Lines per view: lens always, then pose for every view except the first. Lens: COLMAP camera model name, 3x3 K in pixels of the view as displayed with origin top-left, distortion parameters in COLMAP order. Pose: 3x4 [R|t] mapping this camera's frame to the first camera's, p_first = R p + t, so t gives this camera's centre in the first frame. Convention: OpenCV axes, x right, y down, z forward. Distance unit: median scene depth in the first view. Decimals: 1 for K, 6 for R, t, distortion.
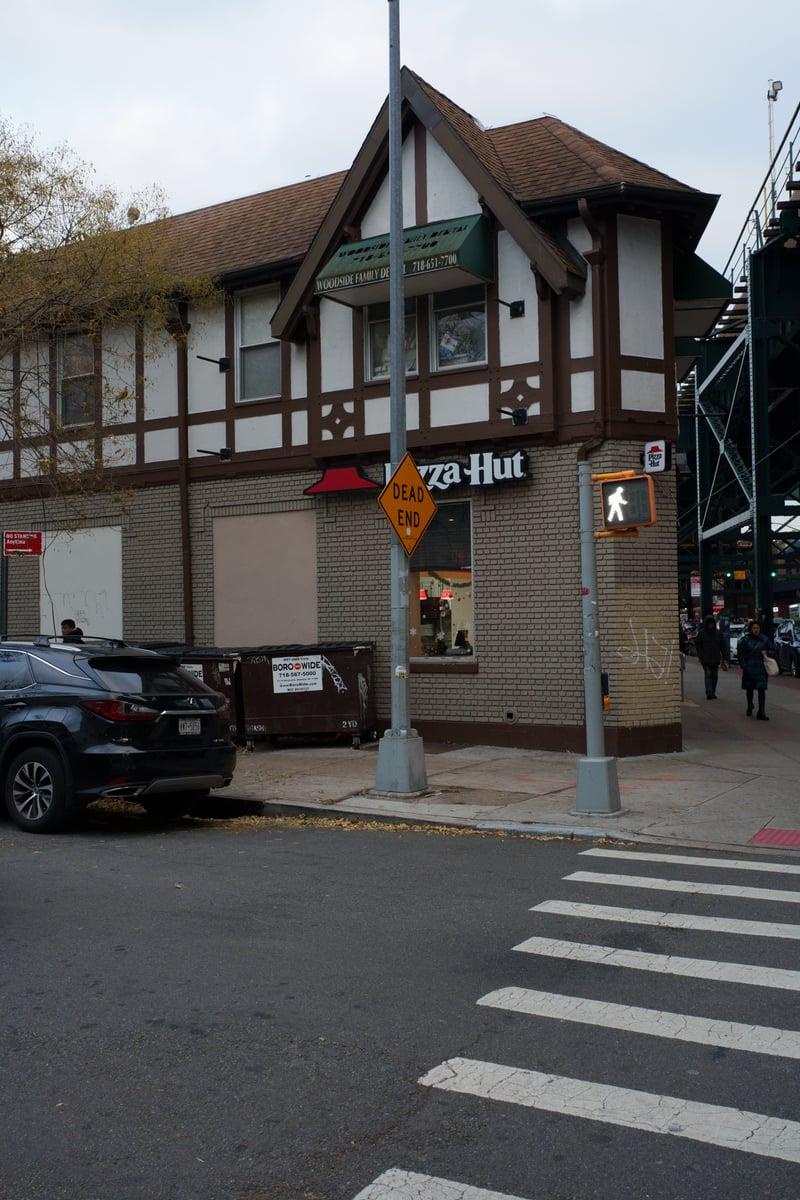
lens RADIAL K [[1210.2, 0, 400.0], [0, 1210.2, 600.0], [0, 0, 1]] dist [-0.001372, -0.004499]
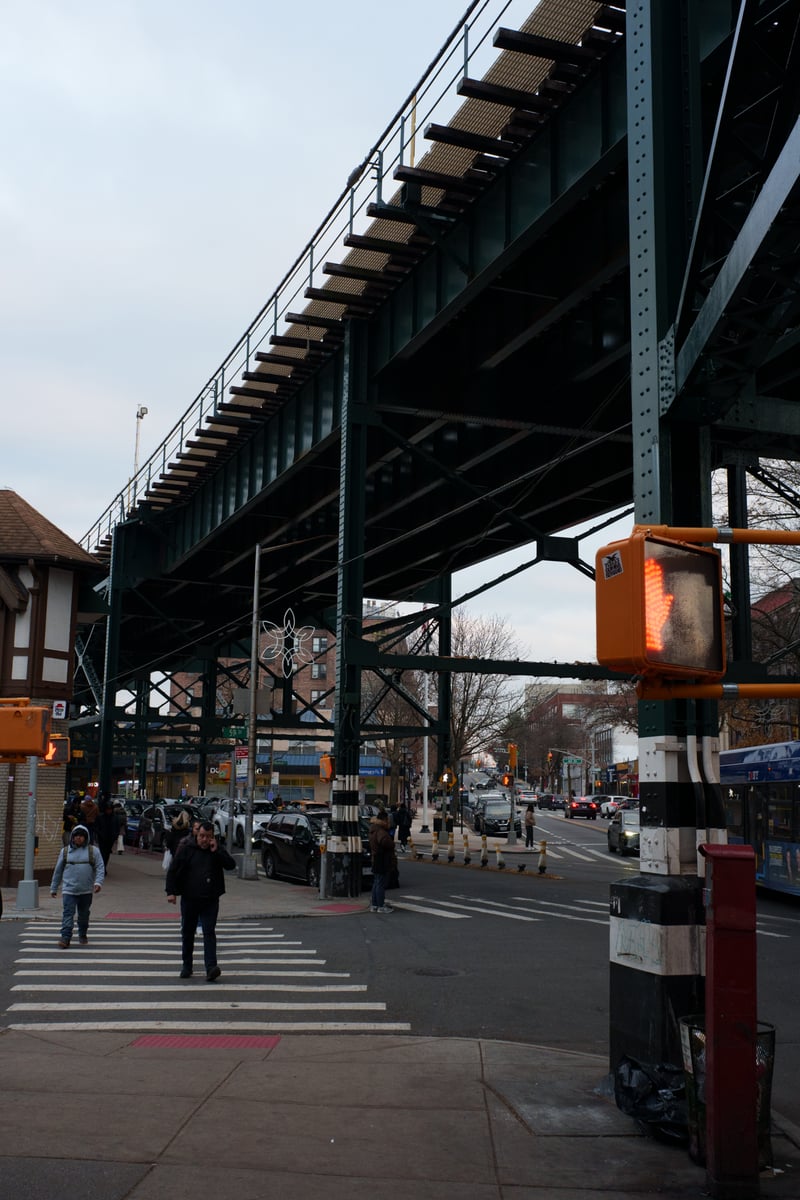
lens RADIAL K [[1210.2, 0, 400.0], [0, 1210.2, 600.0], [0, 0, 1]] dist [-0.001372, -0.004499]
pose [[0.856536, 0.116450, 0.502777, -0.255578], [-0.046567, 0.987675, -0.149429, -0.037455], [-0.513982, 0.104578, 0.851402, -0.725270]]
